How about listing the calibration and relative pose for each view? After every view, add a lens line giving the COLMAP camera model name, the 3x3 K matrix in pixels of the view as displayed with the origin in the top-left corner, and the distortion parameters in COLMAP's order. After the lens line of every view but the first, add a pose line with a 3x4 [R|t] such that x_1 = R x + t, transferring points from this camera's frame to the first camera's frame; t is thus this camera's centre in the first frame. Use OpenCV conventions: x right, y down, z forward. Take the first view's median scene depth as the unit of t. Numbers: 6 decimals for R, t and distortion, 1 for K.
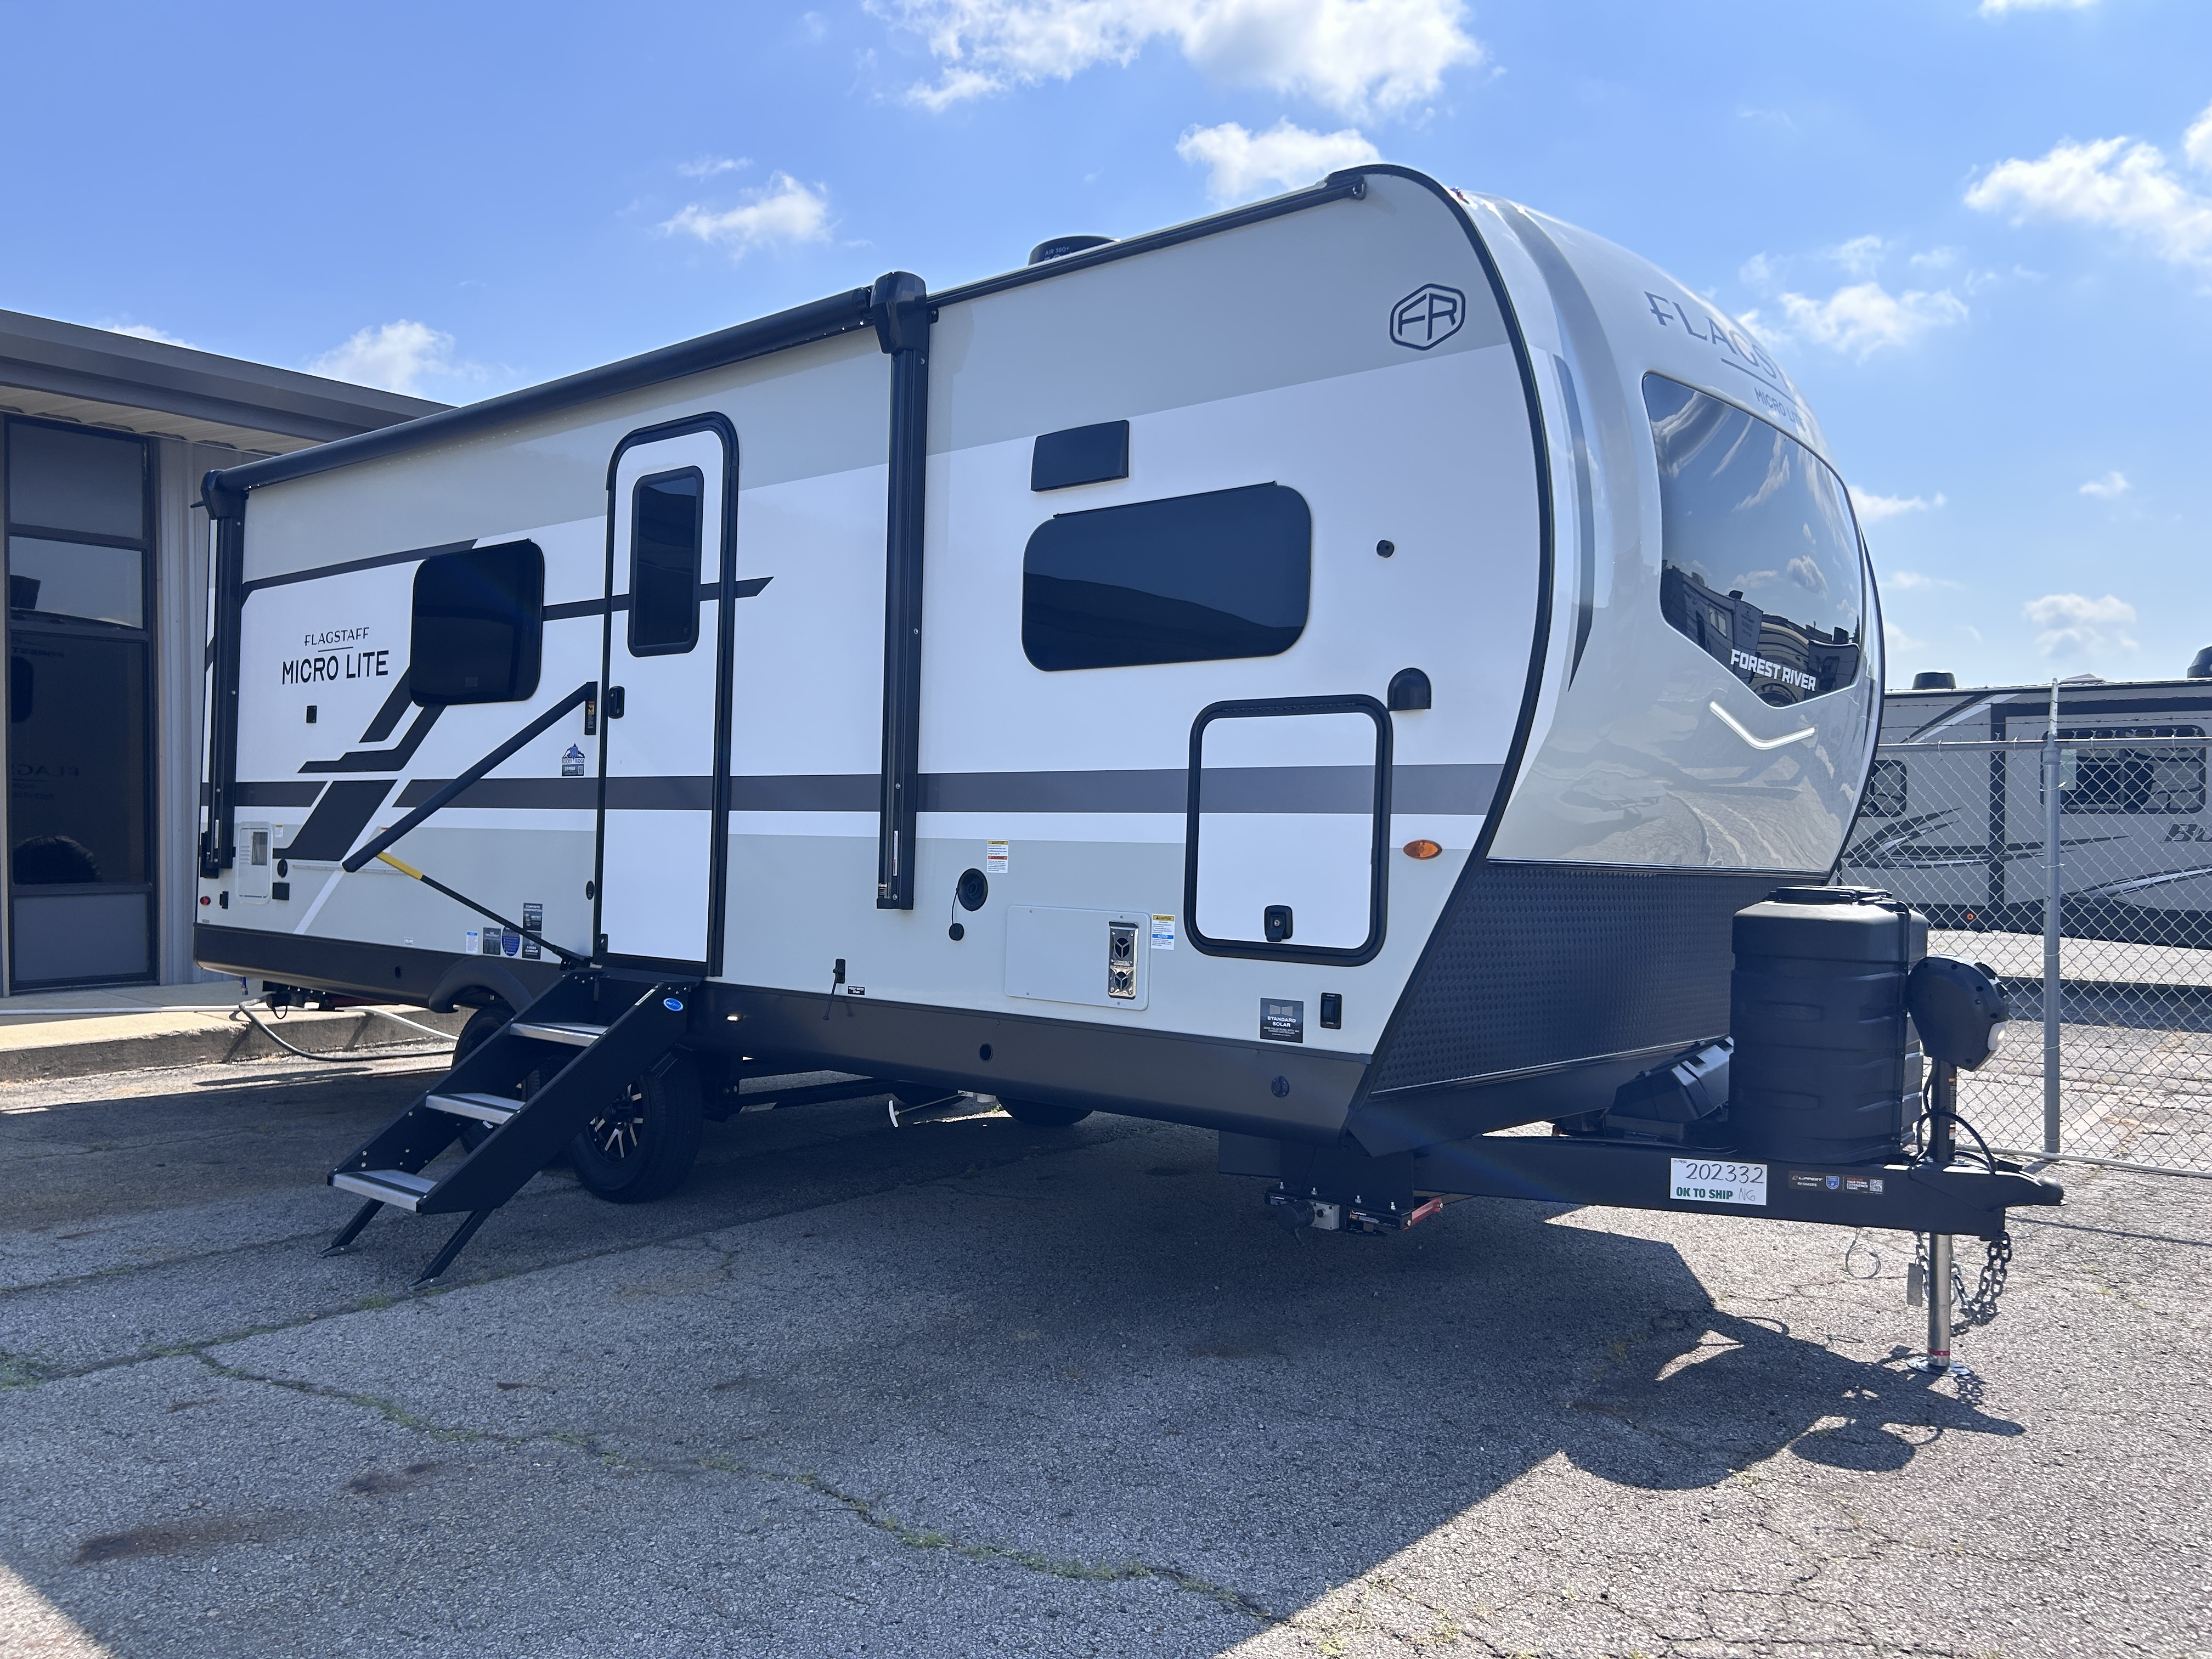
lens RADIAL K [[1685.1, 0, 1121.5], [0, 1685.1, 830.8], [0, 0, 1]] dist [0.029979, -0.033484]
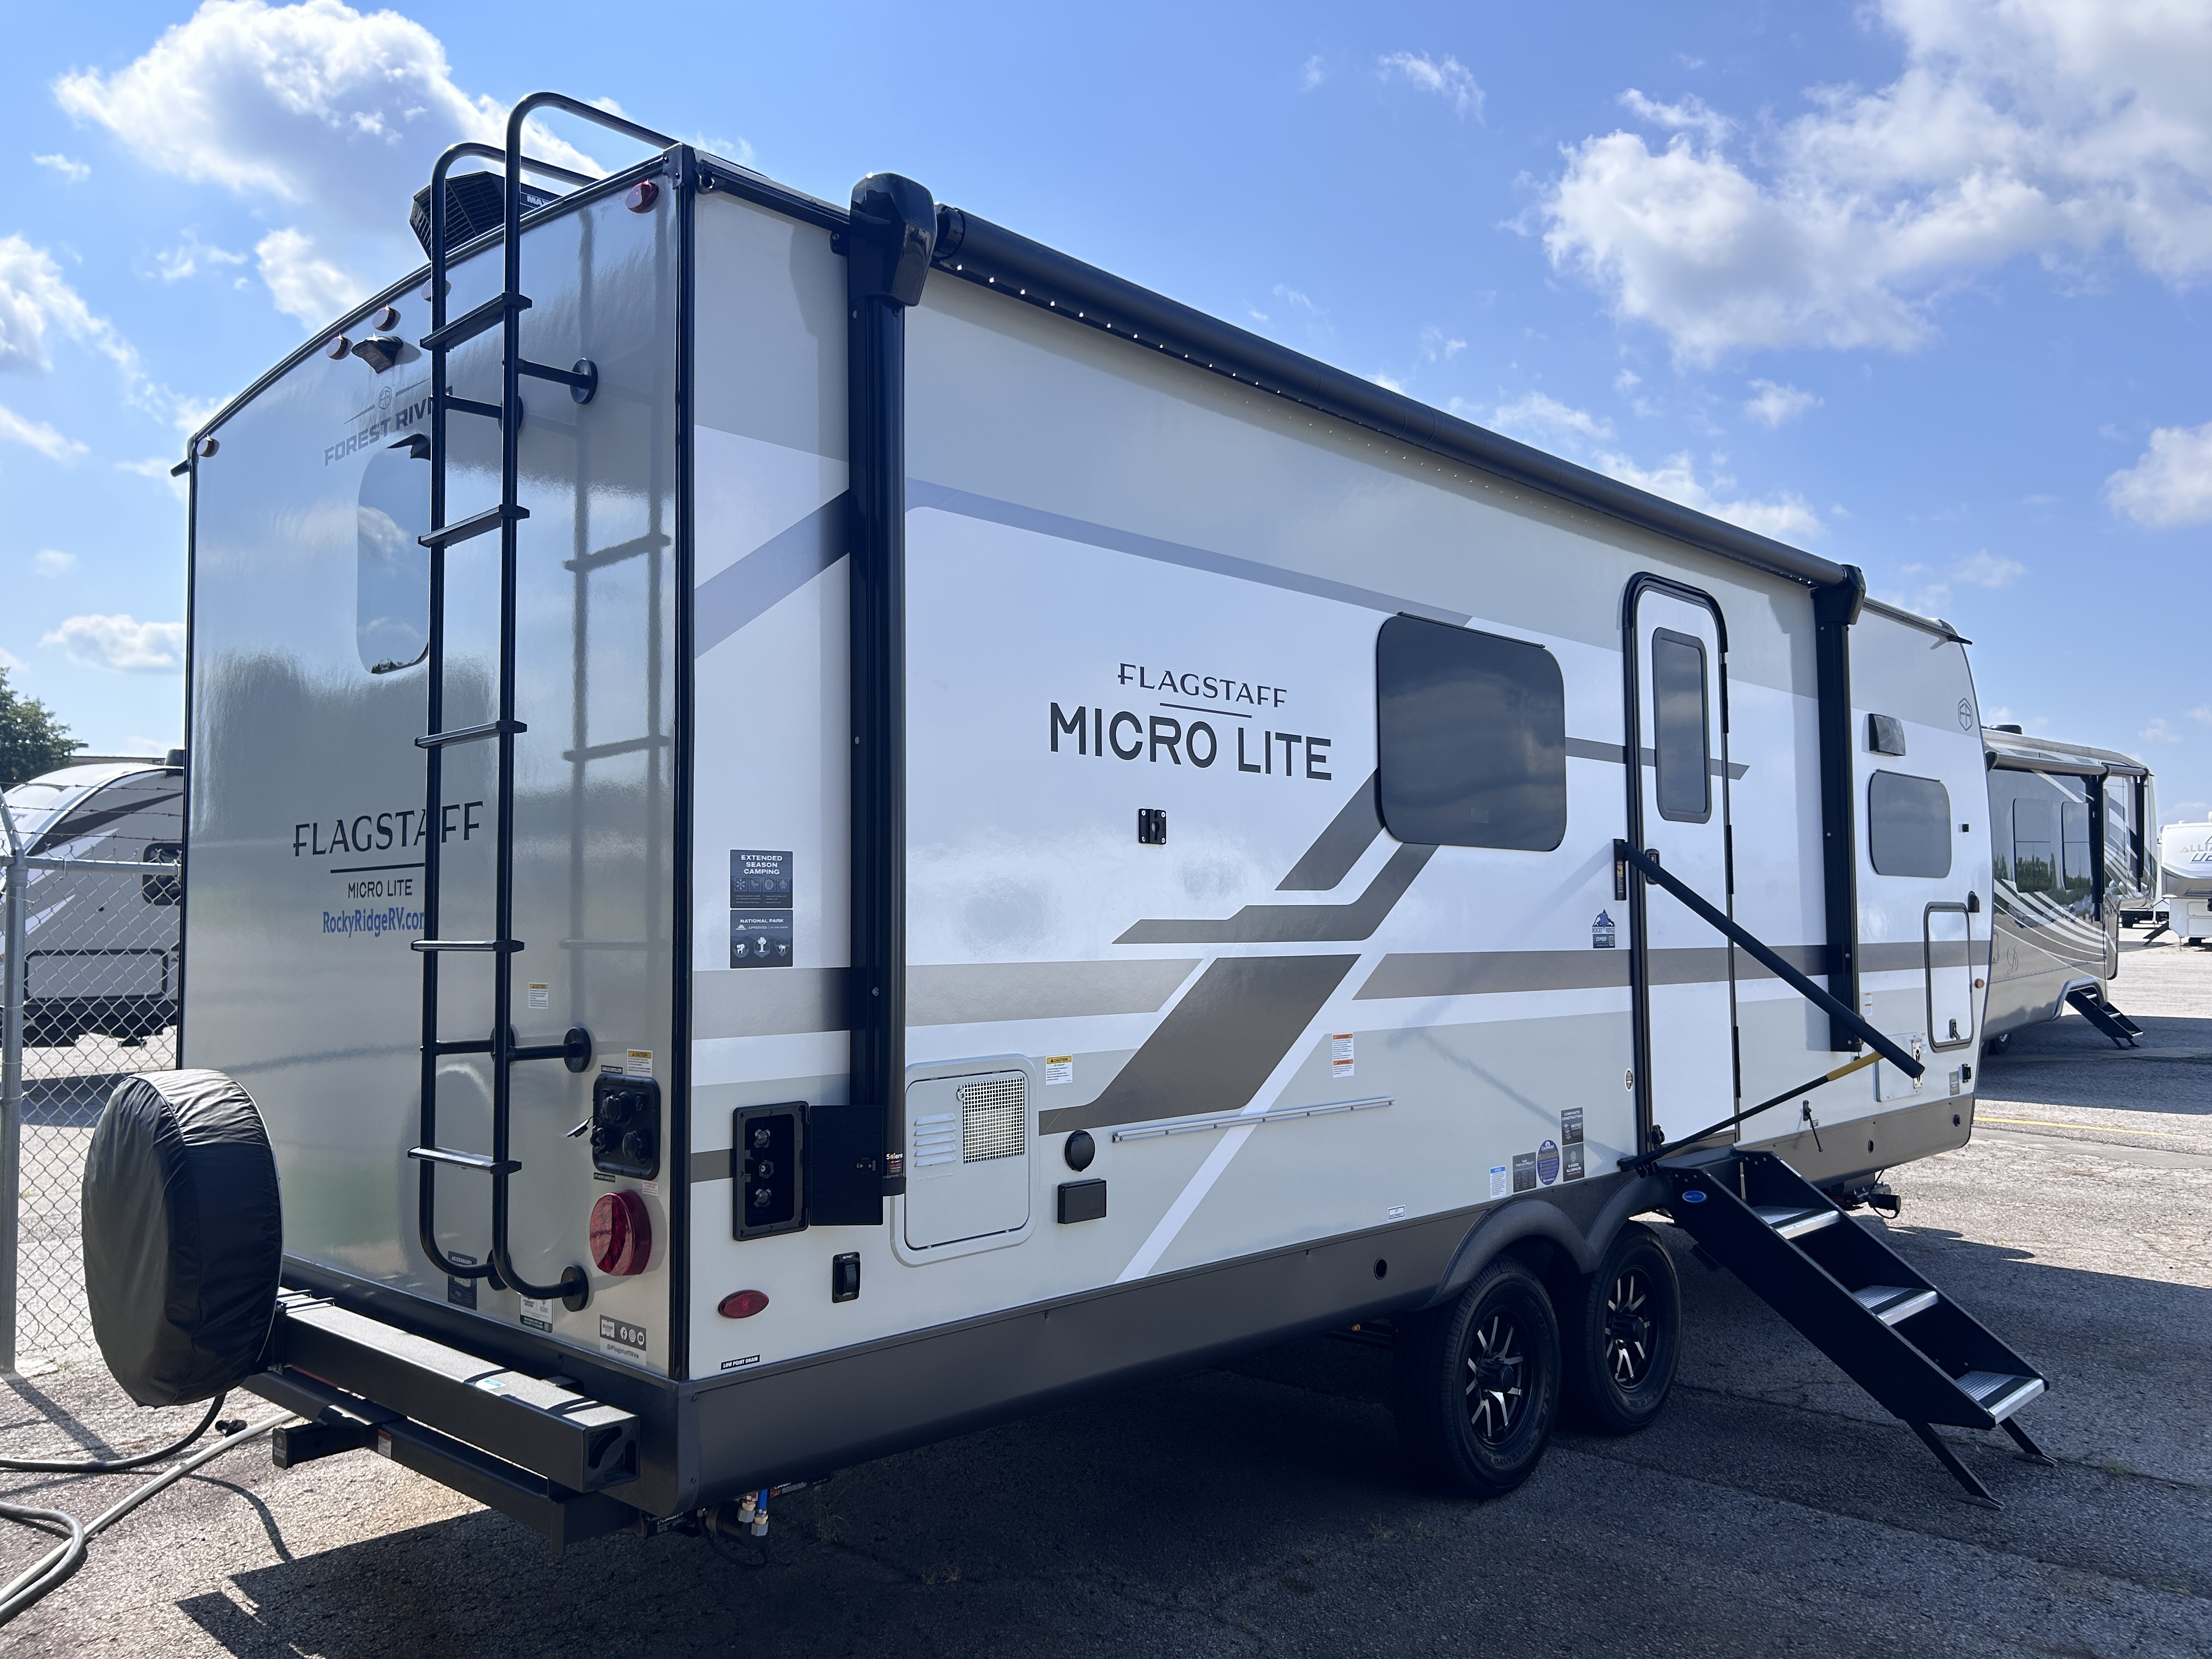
lens RADIAL K [[1685.1, 0, 1121.5], [0, 1685.1, 830.8], [0, 0, 1]] dist [0.029979, -0.033484]
pose [[0.068815, 0.030995, 0.997148, -1.631621], [-0.006482, 0.999510, -0.030621, -0.087405], [-0.997608, -0.004356, 0.068982, 1.629472]]
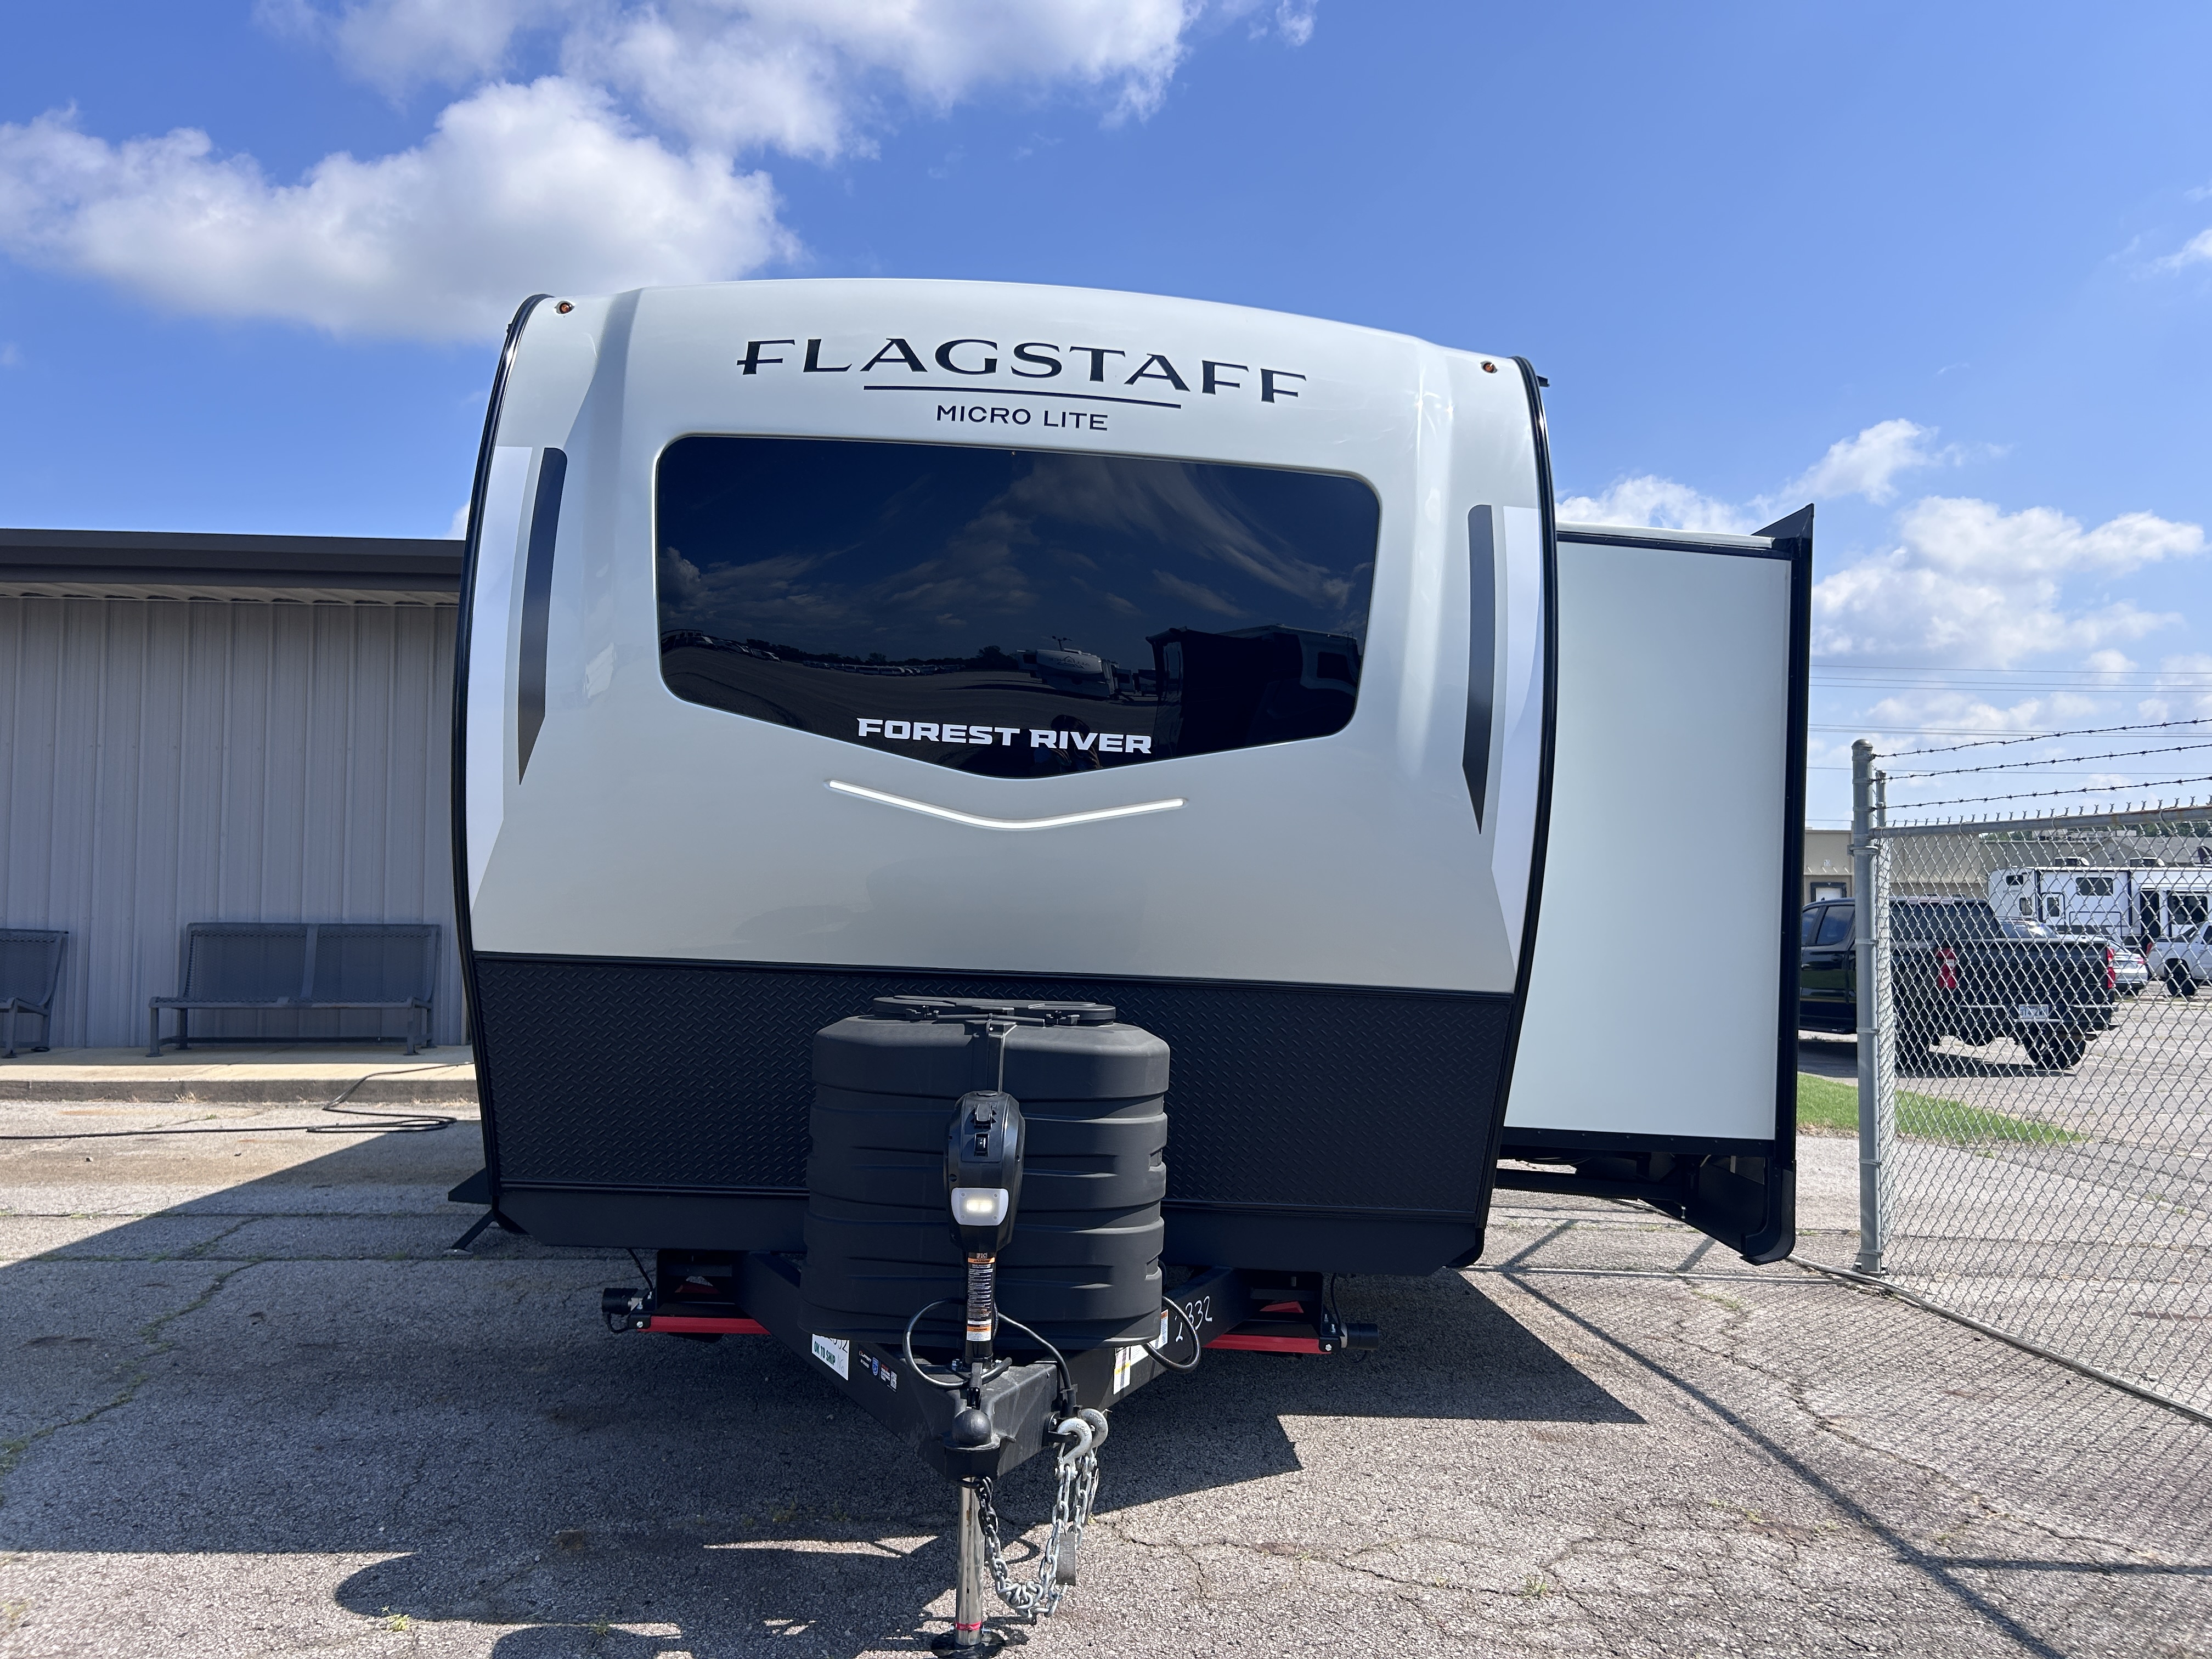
lens RADIAL K [[1685.1, 0, 1121.5], [0, 1685.1, 830.8], [0, 0, 1]] dist [0.029979, -0.033484]
pose [[0.677562, -0.029072, -0.734891, 1.052844], [-0.010488, 0.998735, -0.049180, -0.009297], [0.735391, 0.041030, 0.676400, 0.506117]]
